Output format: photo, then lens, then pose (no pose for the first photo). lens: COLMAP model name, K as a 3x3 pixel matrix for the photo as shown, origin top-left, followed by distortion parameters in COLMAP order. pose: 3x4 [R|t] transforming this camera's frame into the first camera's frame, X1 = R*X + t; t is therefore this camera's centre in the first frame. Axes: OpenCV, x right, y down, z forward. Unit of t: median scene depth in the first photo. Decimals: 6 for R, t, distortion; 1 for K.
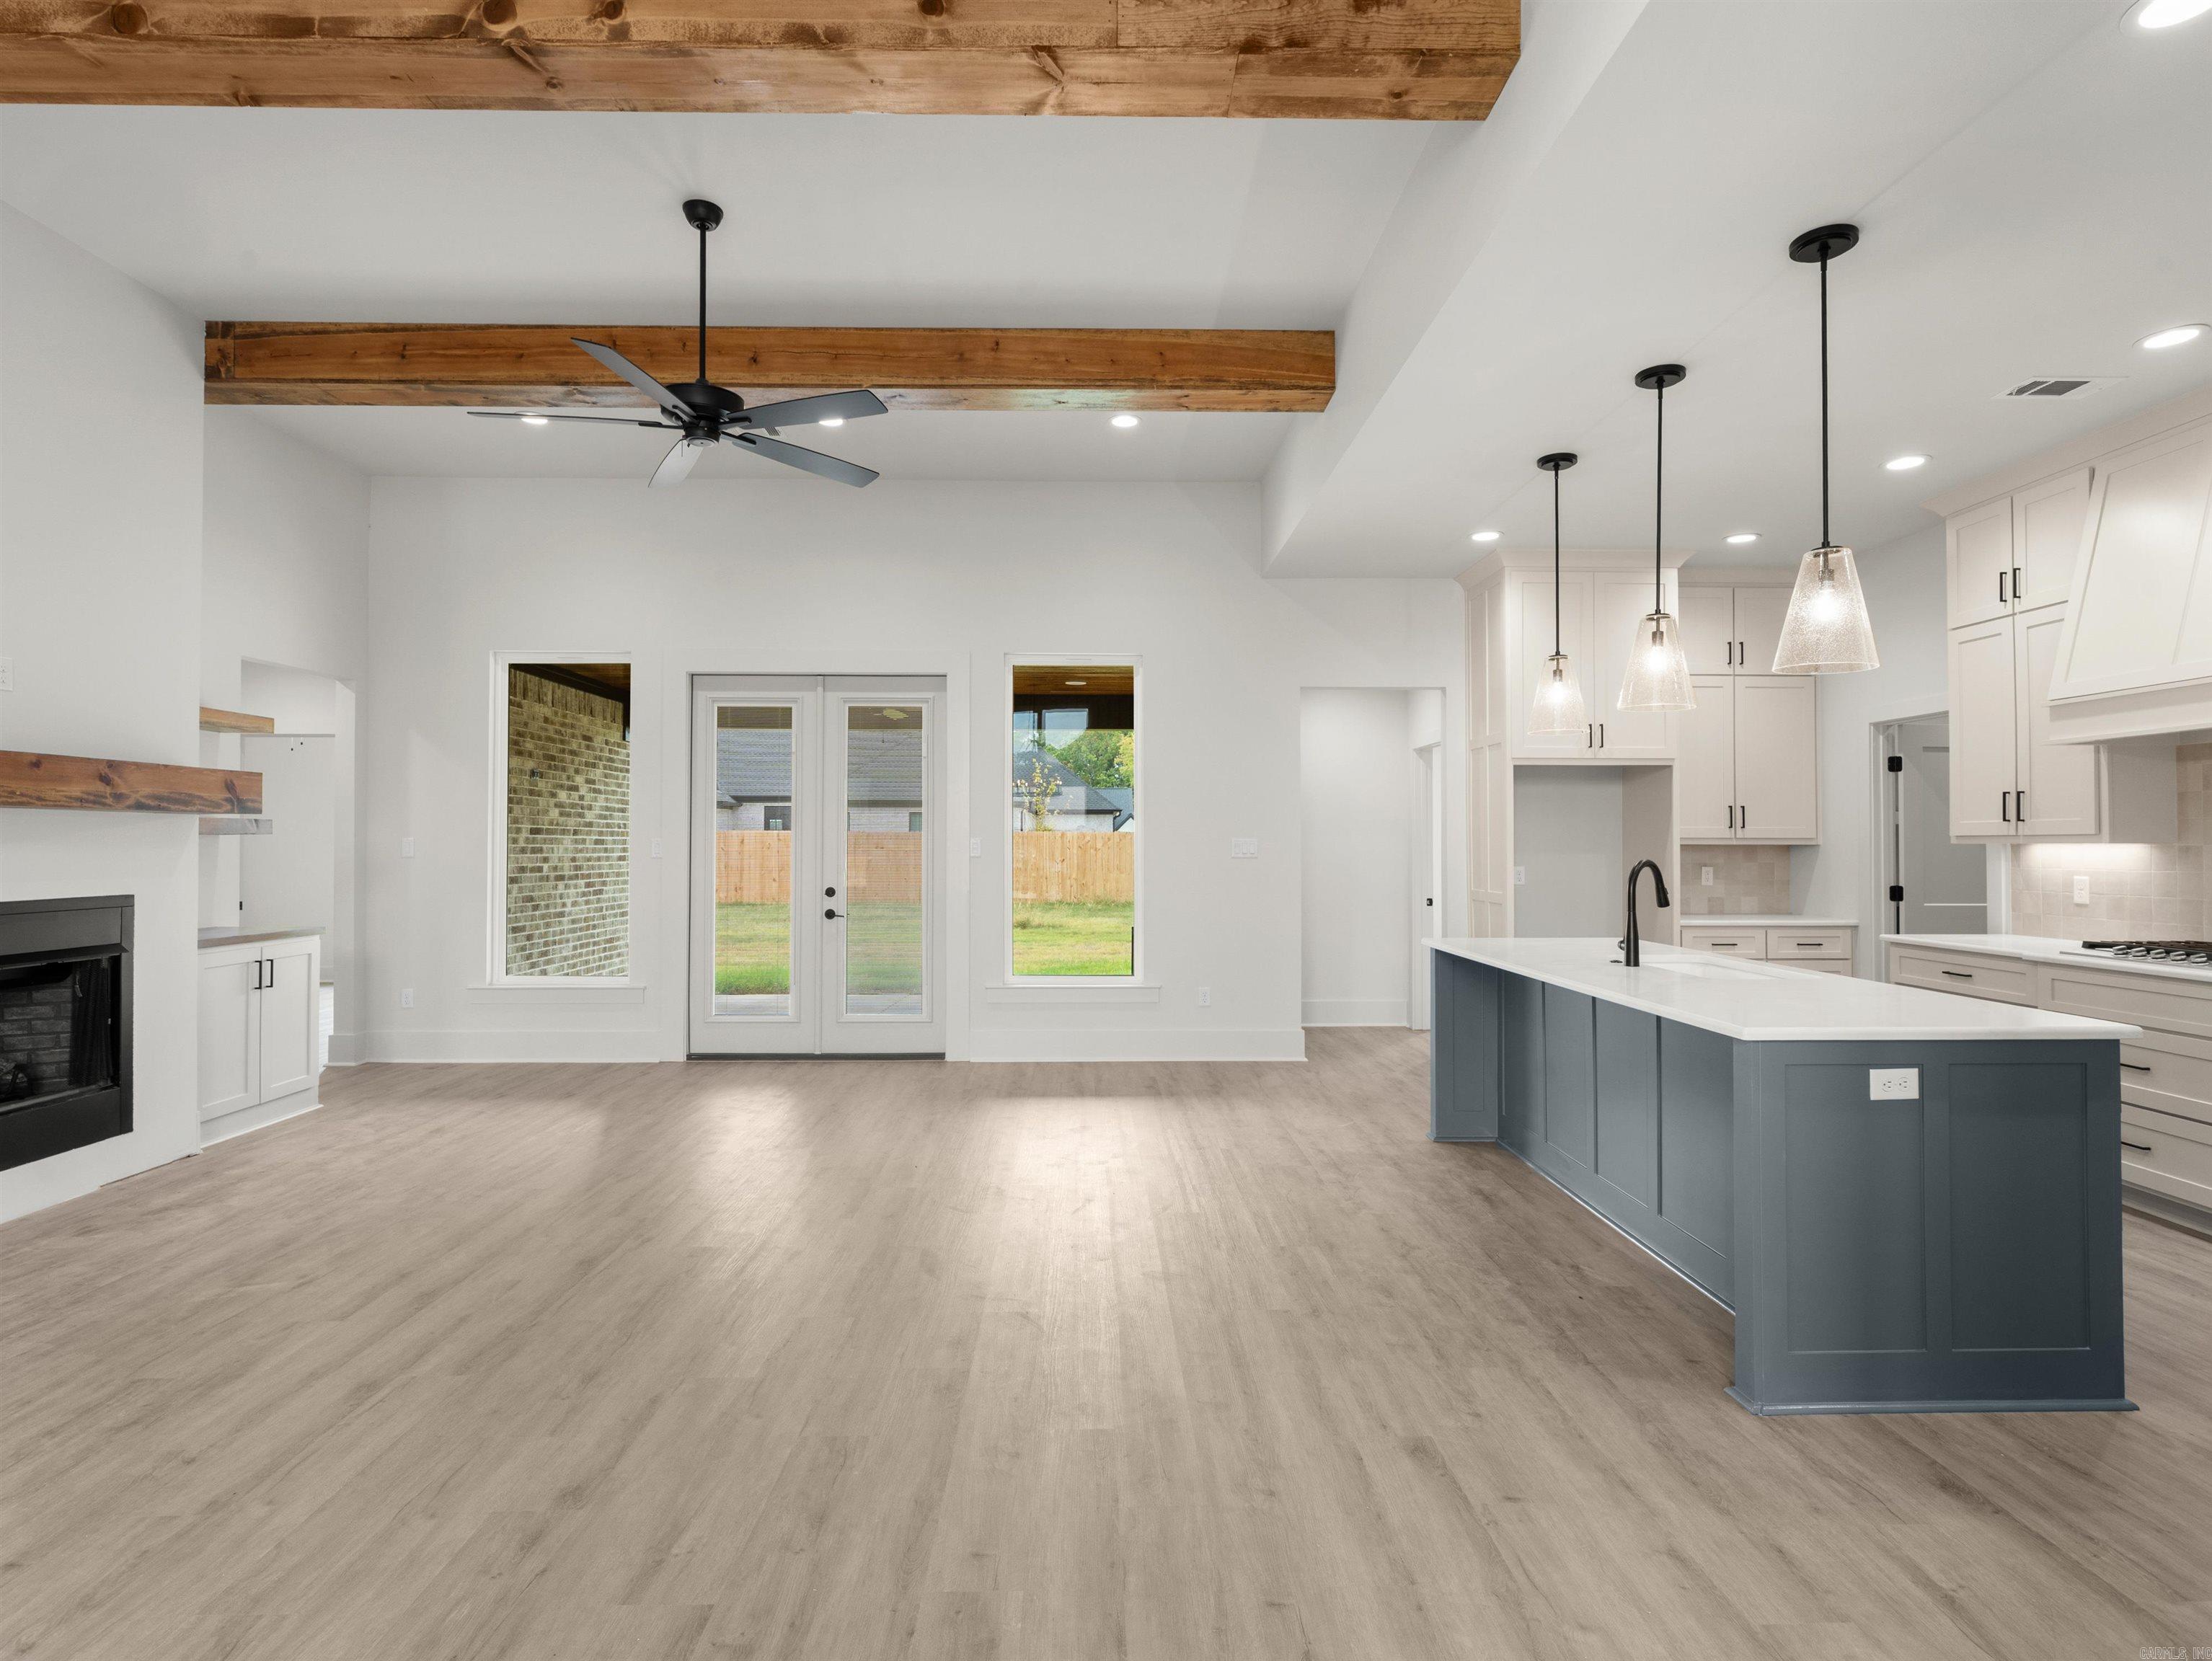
lens RADIAL K [[1125.8, 0, 1105.4], [0, 1125.8, 831.7], [0, 0, 1]] dist [-0.007375, 0.003887]
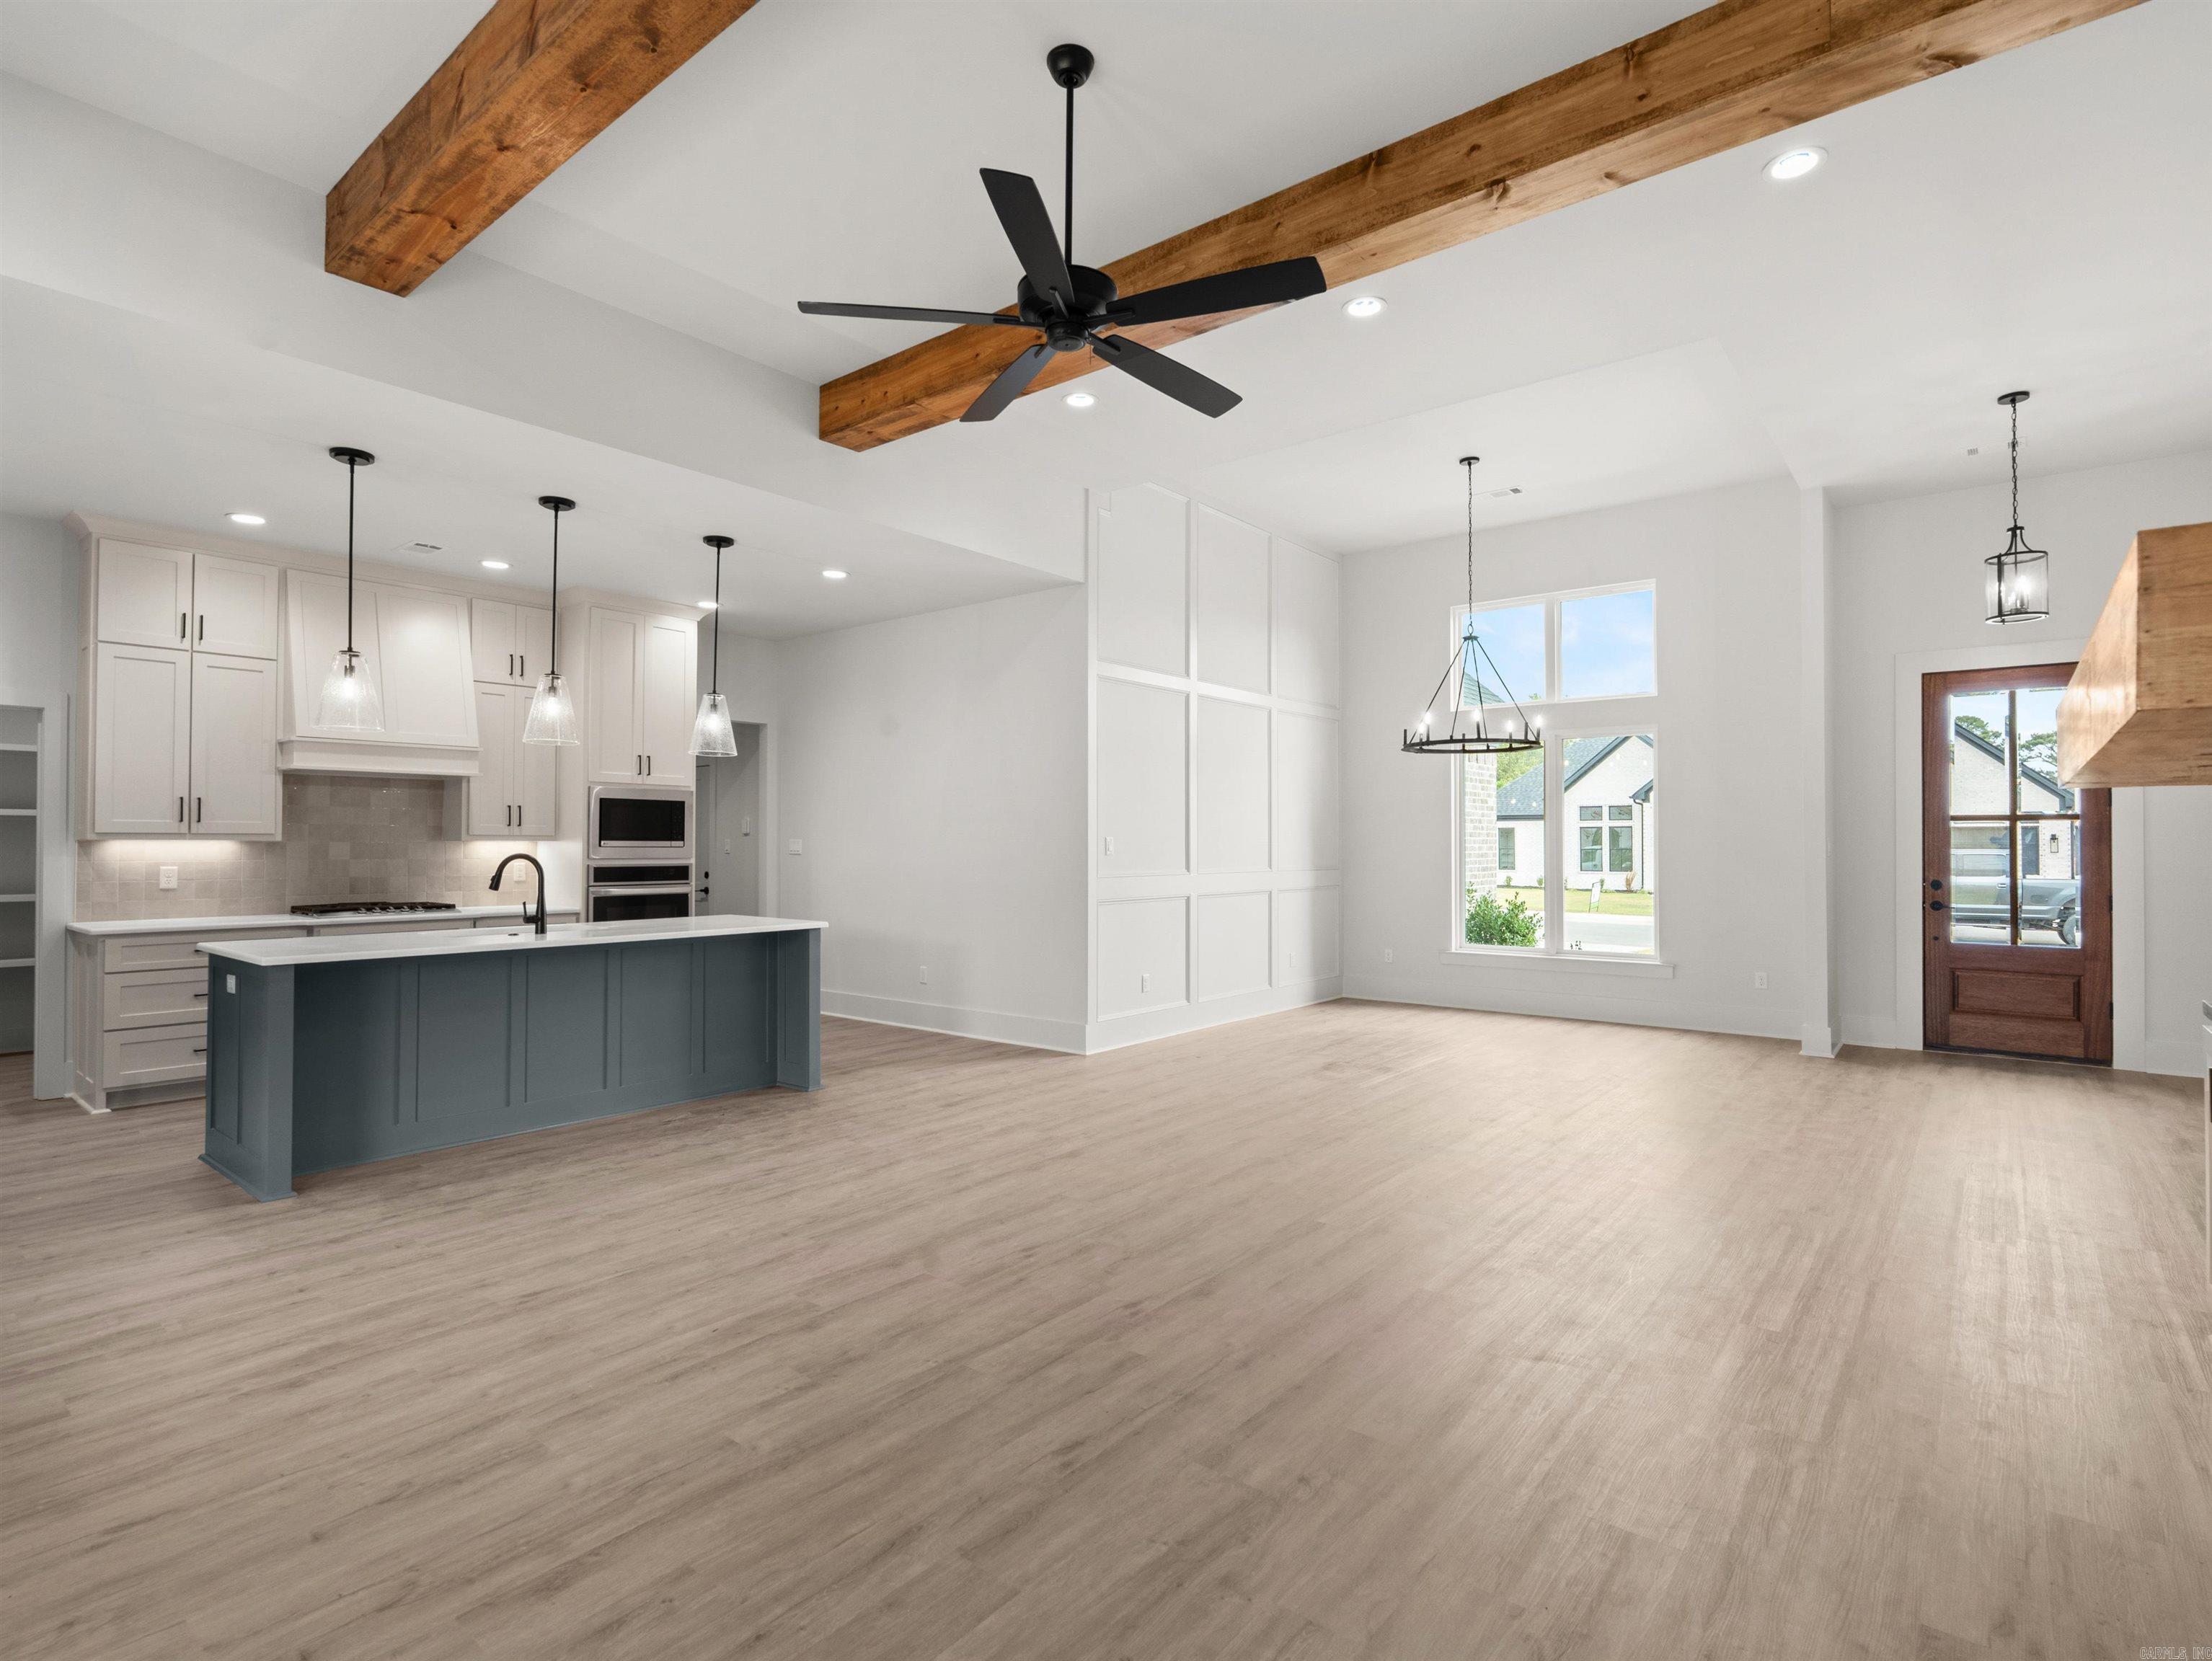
lens RADIAL K [[1125.8, 0, 1113.5], [0, 1125.8, 832.3], [0, 0, 1]] dist [-0.007375, 0.003887]
pose [[-0.771031, 0.003442, 0.636789, -0.757412], [-0.008991, 0.999827, -0.016290, 0.013460], [-0.636734, -0.018285, -0.770866, 1.342953]]
